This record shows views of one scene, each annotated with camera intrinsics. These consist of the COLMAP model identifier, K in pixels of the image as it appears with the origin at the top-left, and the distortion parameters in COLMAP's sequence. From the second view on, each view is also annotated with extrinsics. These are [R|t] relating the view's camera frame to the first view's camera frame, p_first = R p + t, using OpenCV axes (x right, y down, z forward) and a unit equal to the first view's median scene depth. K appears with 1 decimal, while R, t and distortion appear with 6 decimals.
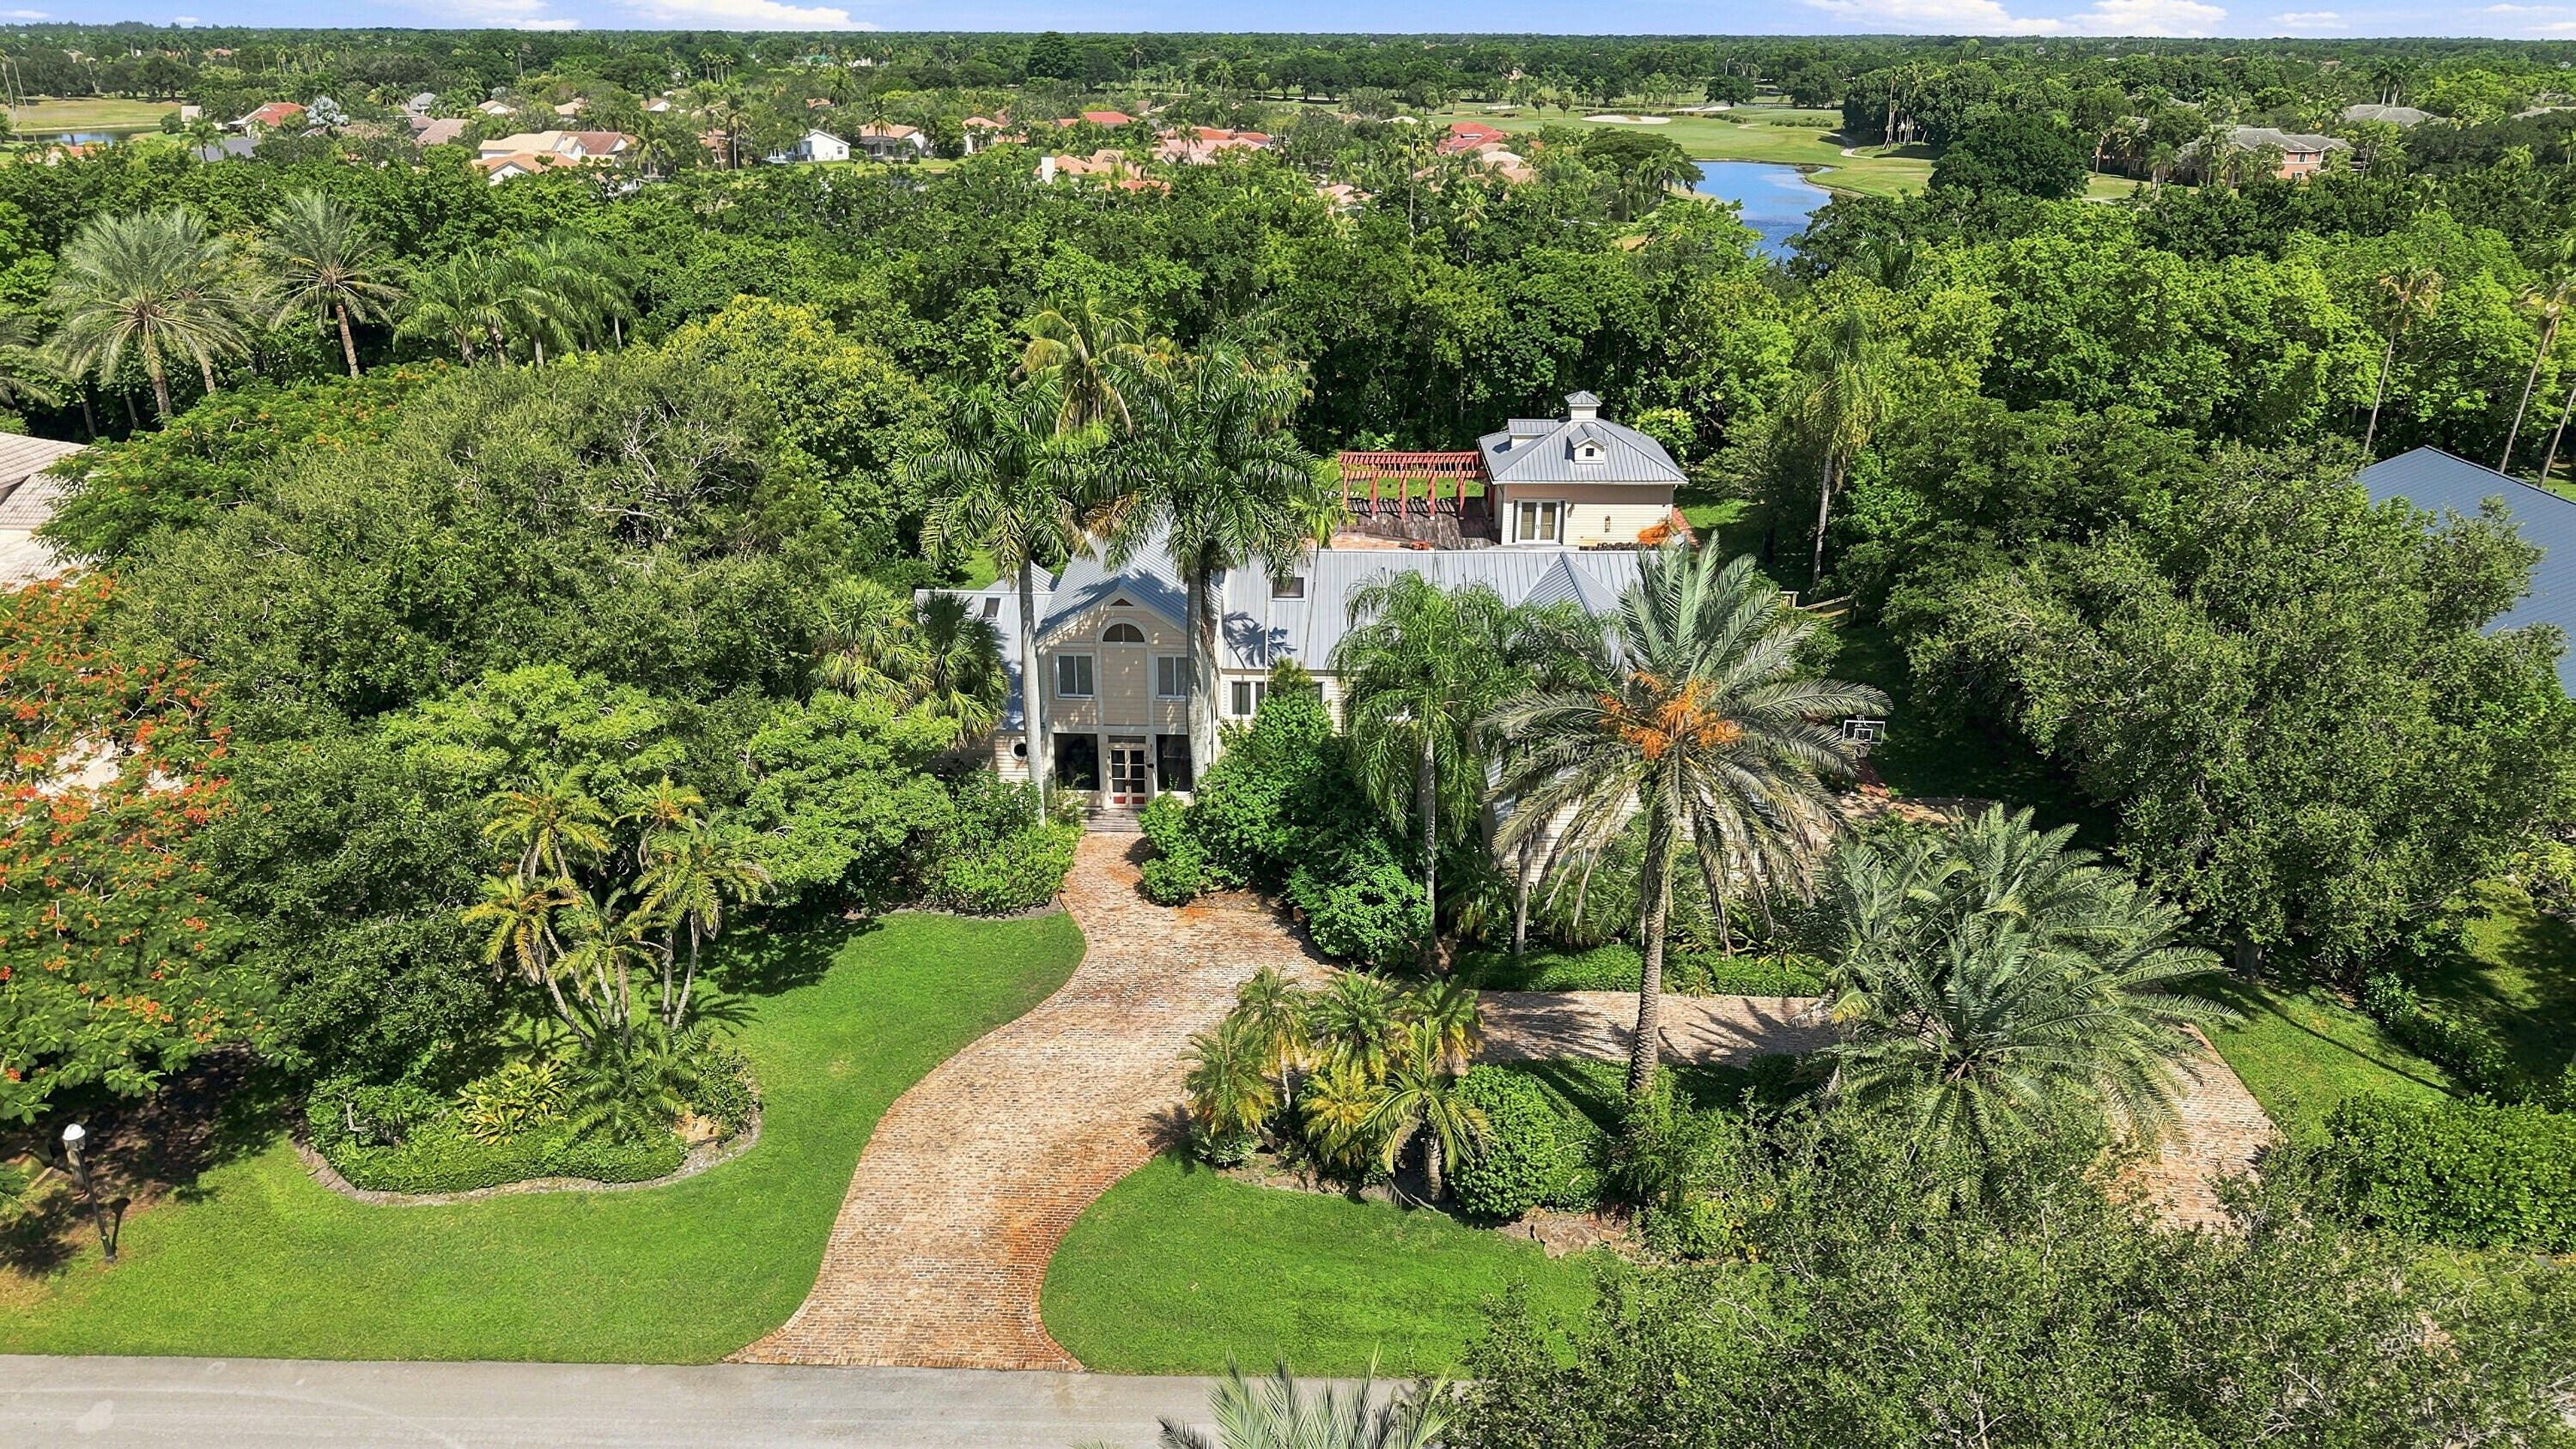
lens RADIAL K [[1795.9, 0, 1288.0], [0, 1795.9, 724.5], [0, 0, 1]] dist [0.008670, -0.001799]
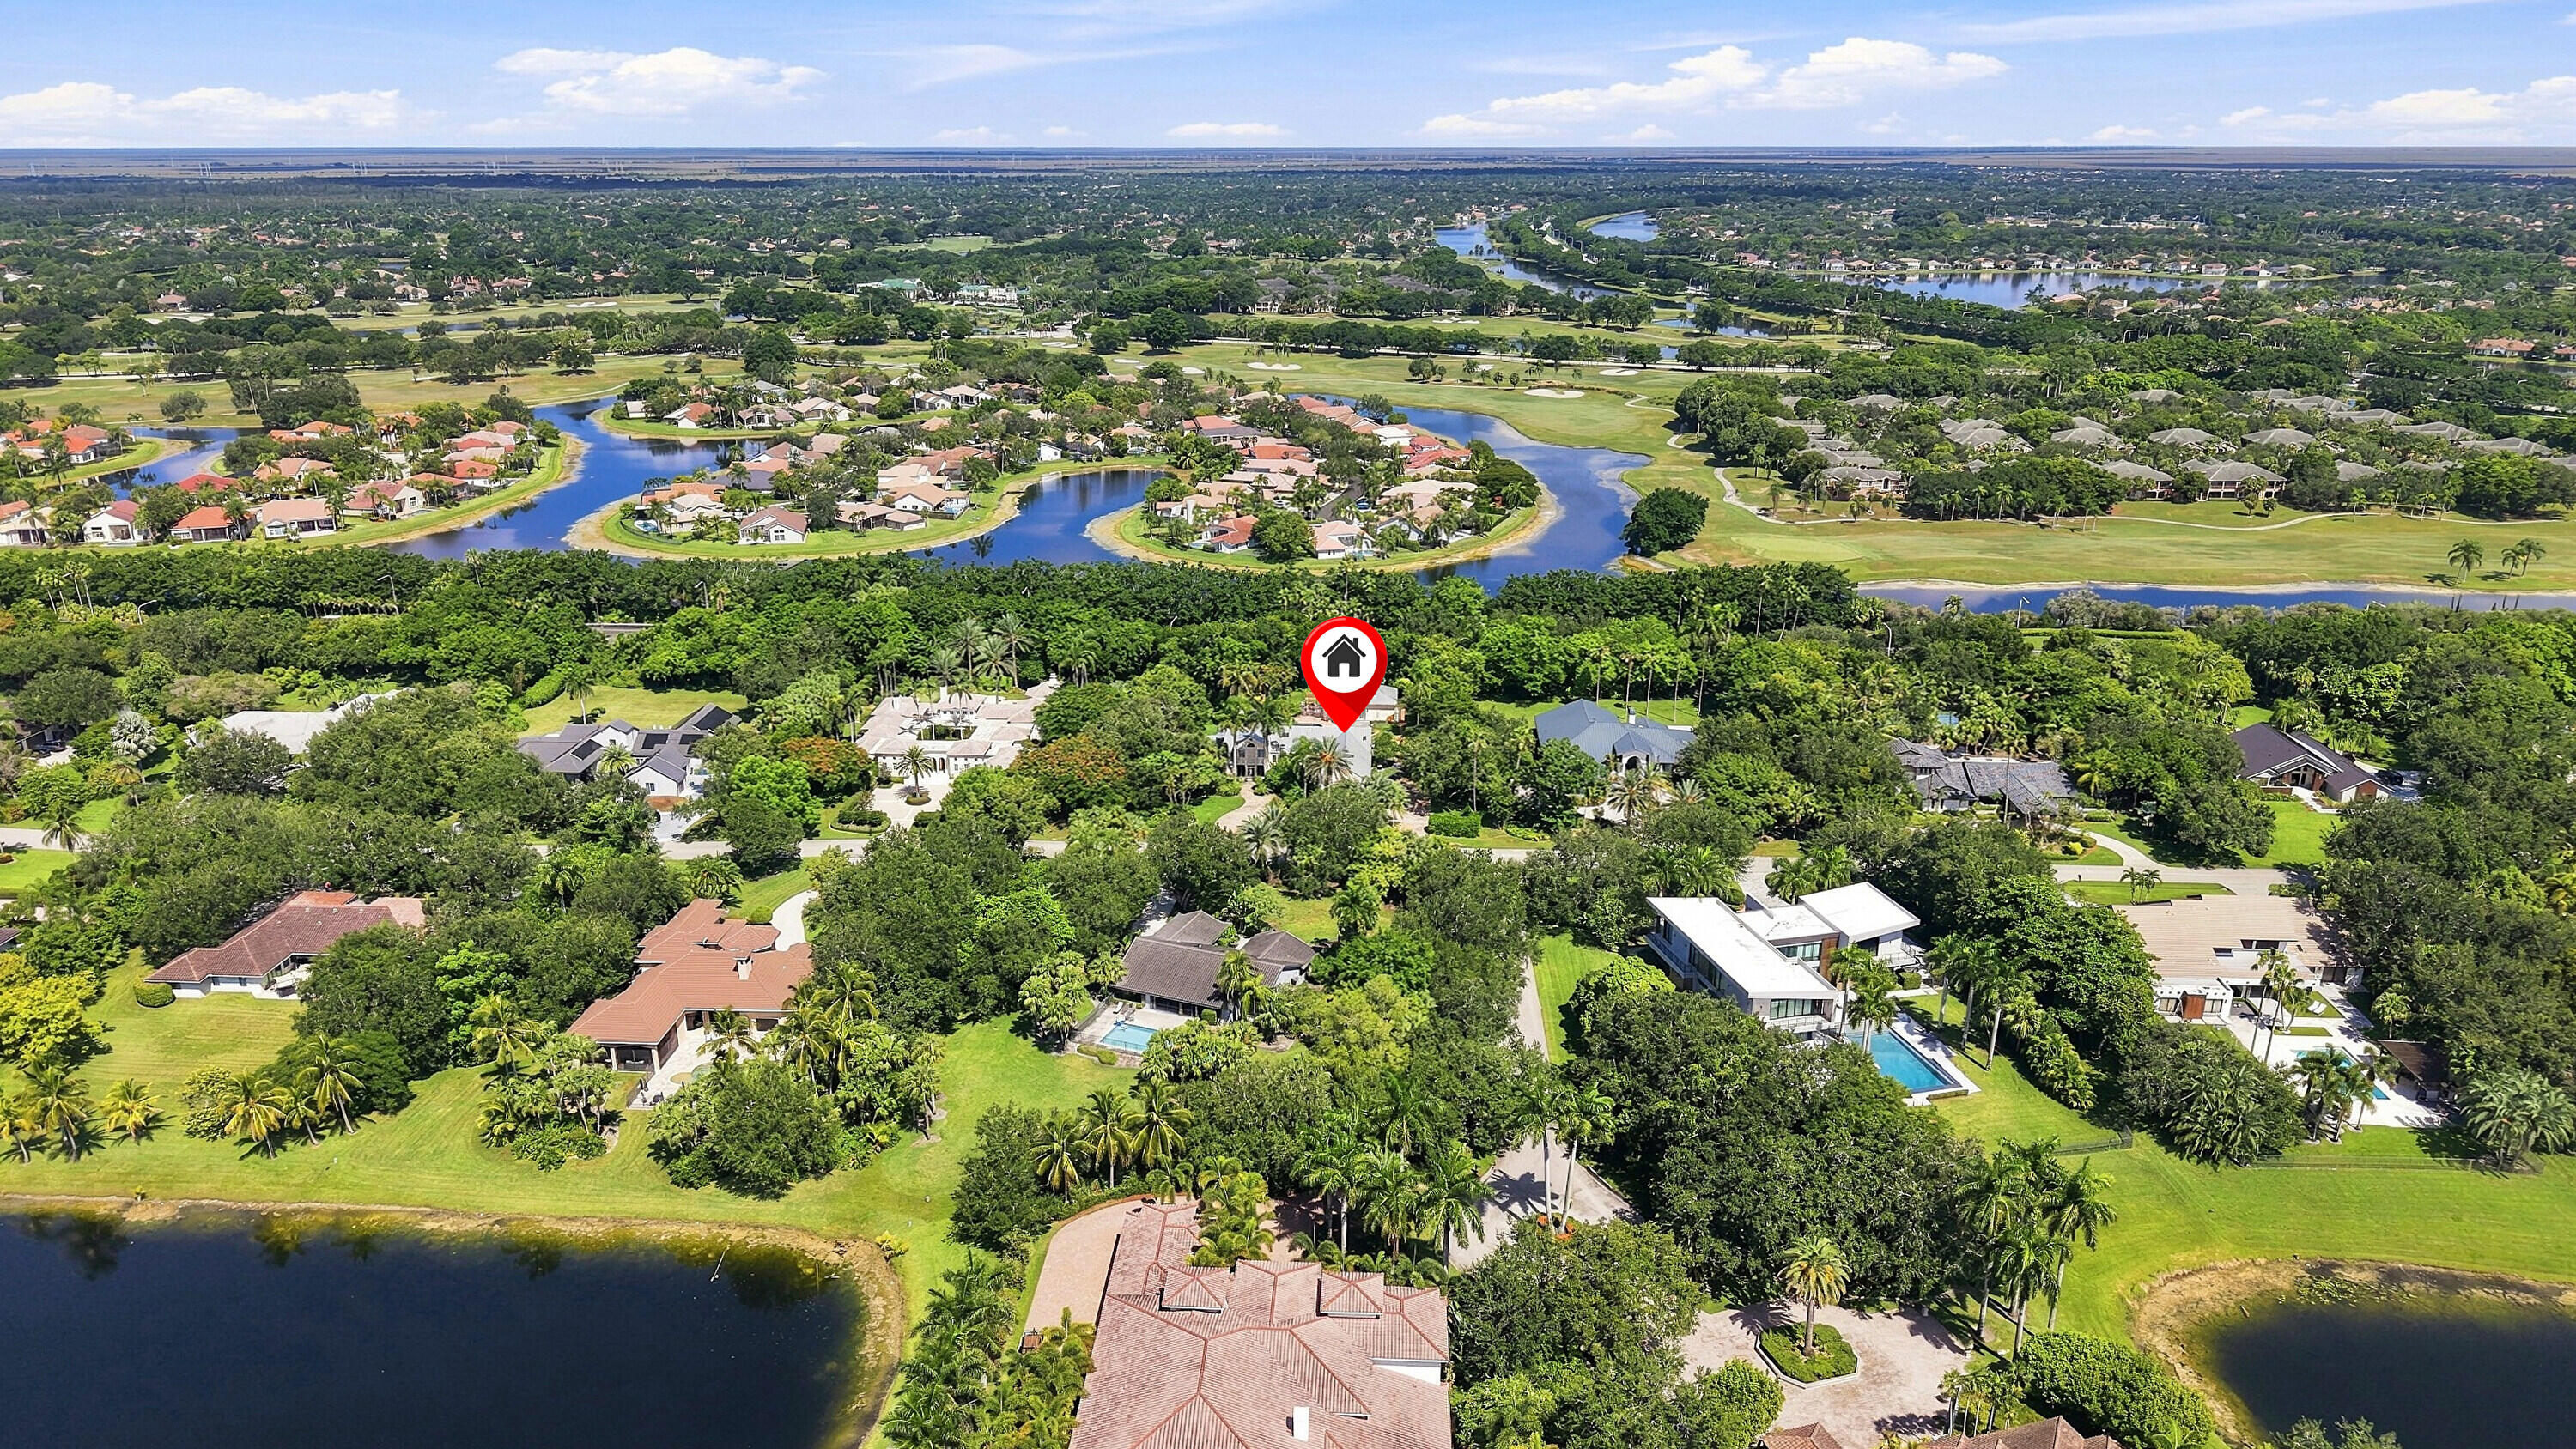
lens RADIAL K [[1795.9, 0, 1288.0], [0, 1795.9, 724.5], [0, 0, 1]] dist [0.008670, -0.001799]
pose [[0.999221, 0.000443, -0.039473, 0.219308], [-0.002671, 0.998403, -0.056424, 0.181203], [0.039385, 0.056485, 0.997626, -4.167363]]
